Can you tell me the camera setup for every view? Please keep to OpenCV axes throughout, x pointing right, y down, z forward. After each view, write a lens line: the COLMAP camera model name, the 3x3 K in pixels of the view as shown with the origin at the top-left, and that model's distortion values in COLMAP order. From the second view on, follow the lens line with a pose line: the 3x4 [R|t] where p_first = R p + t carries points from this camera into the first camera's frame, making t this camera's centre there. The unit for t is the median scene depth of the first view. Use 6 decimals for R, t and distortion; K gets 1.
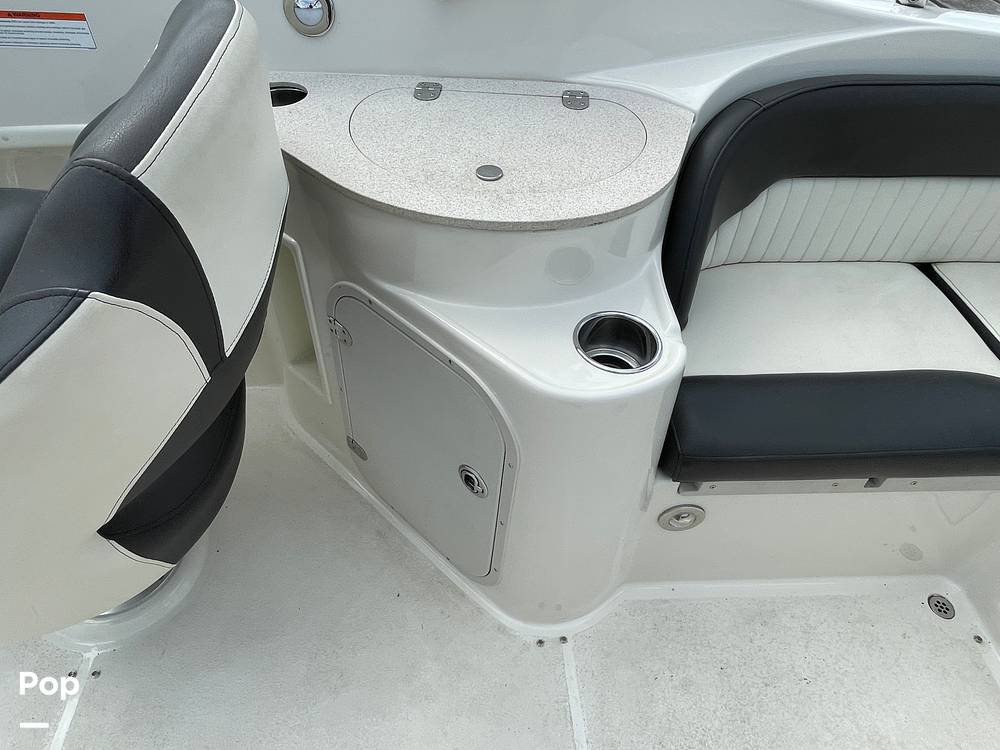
lens RADIAL K [[584.8, 0, 495.4], [0, 584.8, 375.5], [0, 0, 1]] dist [-0.006204, -0.001923]
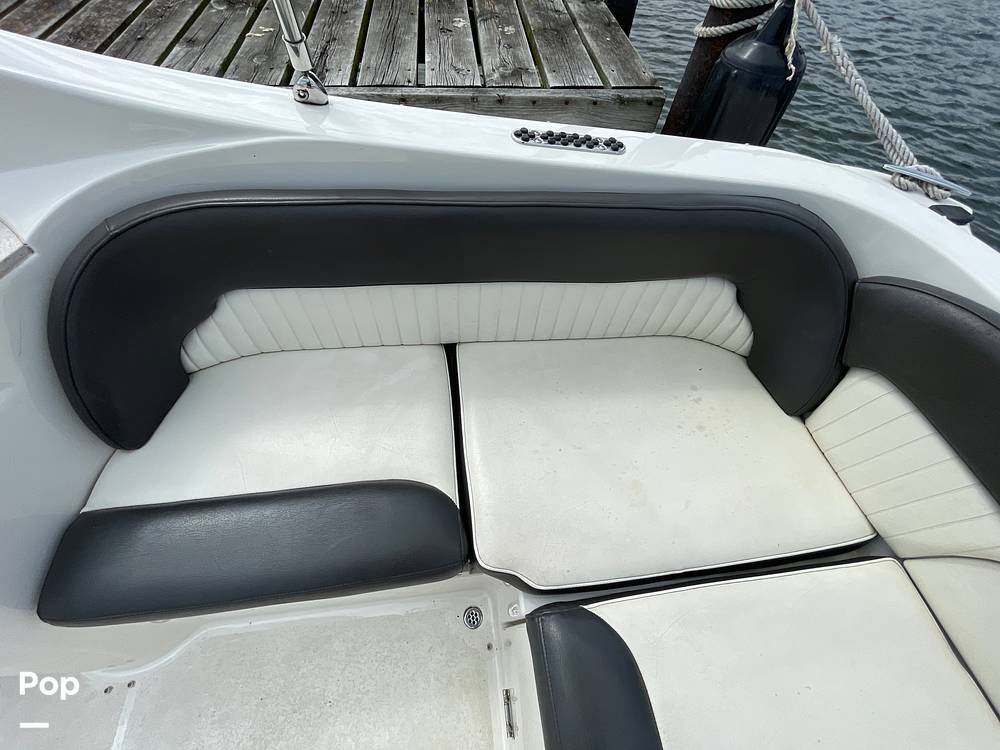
lens RADIAL K [[402.5, 0, 500.0], [0, 402.5, 376.5], [0, 0, 1]] dist [0.002142, -0.000144]
pose [[0.994900, -0.040011, 0.092589, 0.924072], [0.023301, 0.984297, 0.174975, -0.320028], [-0.098136, -0.171925, 0.980210, 0.280691]]
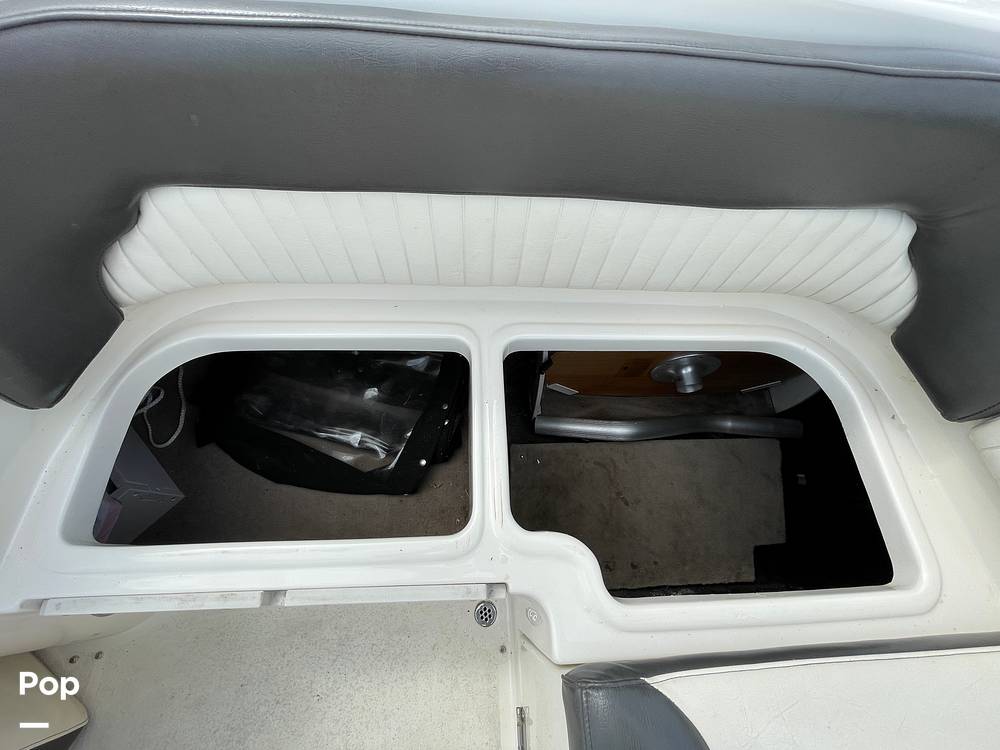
lens RADIAL K [[402.5, 0, 502.6], [0, 402.5, 379.9], [0, 0, 1]] dist [0.002142, -0.000144]
pose [[0.998706, 0.017848, 0.047617, 0.912029], [-0.032229, 0.946464, 0.321197, -0.303440], [-0.039335, -0.322316, 0.945814, 0.524444]]
